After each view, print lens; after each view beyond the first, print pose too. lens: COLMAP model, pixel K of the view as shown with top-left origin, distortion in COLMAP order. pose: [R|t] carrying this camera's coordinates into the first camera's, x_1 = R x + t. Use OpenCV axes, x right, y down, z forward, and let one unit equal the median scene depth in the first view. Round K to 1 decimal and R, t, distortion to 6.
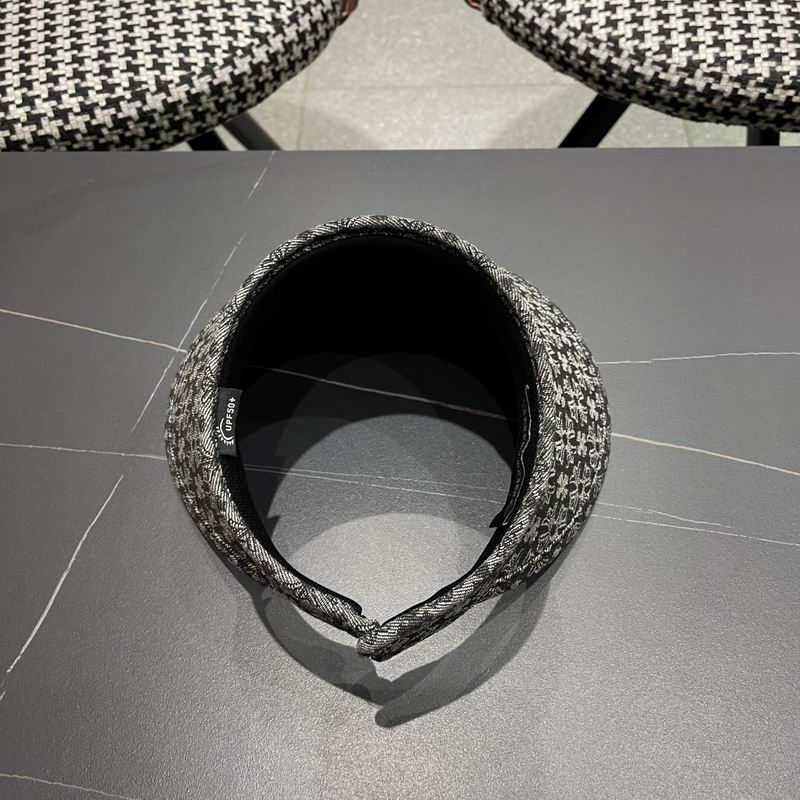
lens RADIAL K [[839.1, 0, 399.6], [0, 839.1, 415.6], [0, 0, 1]] dist [0.081514, -0.139667]
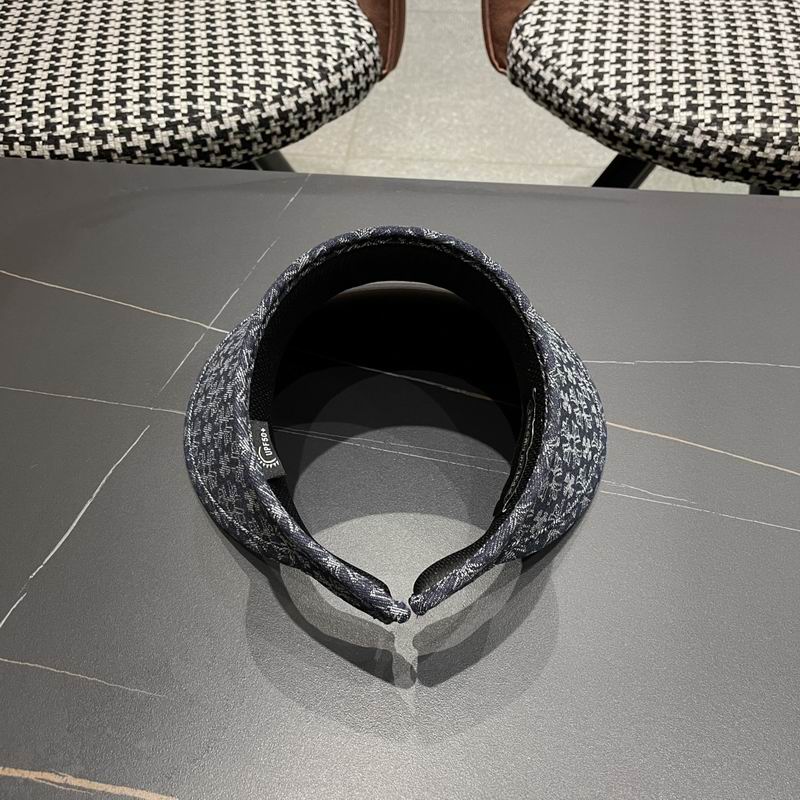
lens RADIAL K [[842.3, 0, 402.4], [0, 842.3, 413.3], [0, 0, 1]] dist [0.008640, 0.011268]
pose [[0.997295, 0.068264, -0.027240, 0.022828], [-0.070755, 0.992010, -0.104446, 0.101040], [0.019893, 0.106091, 0.994157, -0.063376]]
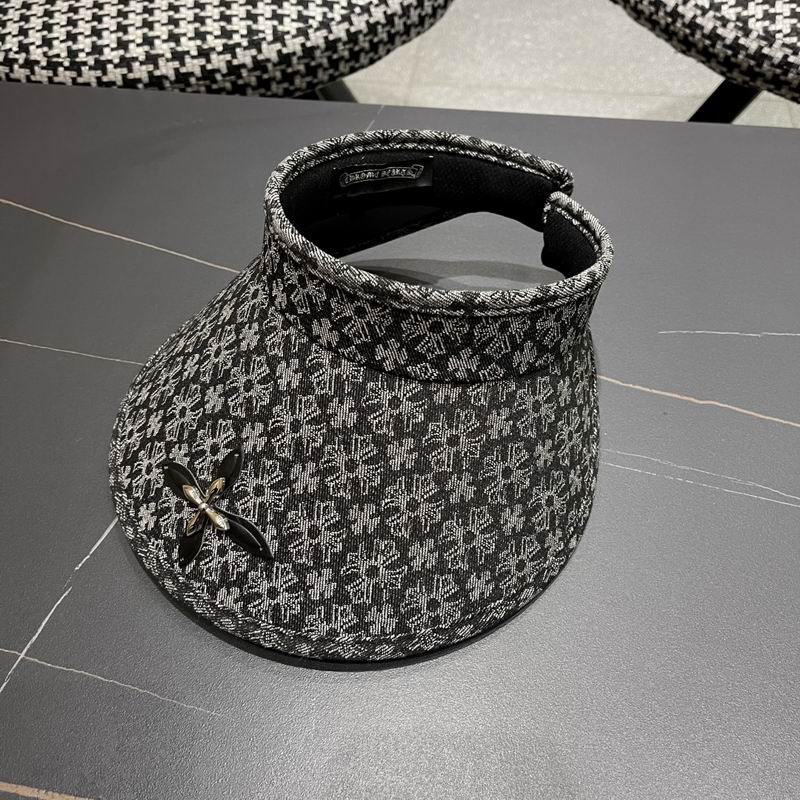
lens RADIAL K [[839.1, 0, 399.6], [0, 839.1, 415.6], [0, 0, 1]] dist [0.081514, -0.139667]
pose [[0.992050, 0.097670, -0.079357, -0.014146], [-0.099567, 0.994824, -0.020303, 0.062750], [0.076963, 0.028043, 0.996639, 0.022787]]
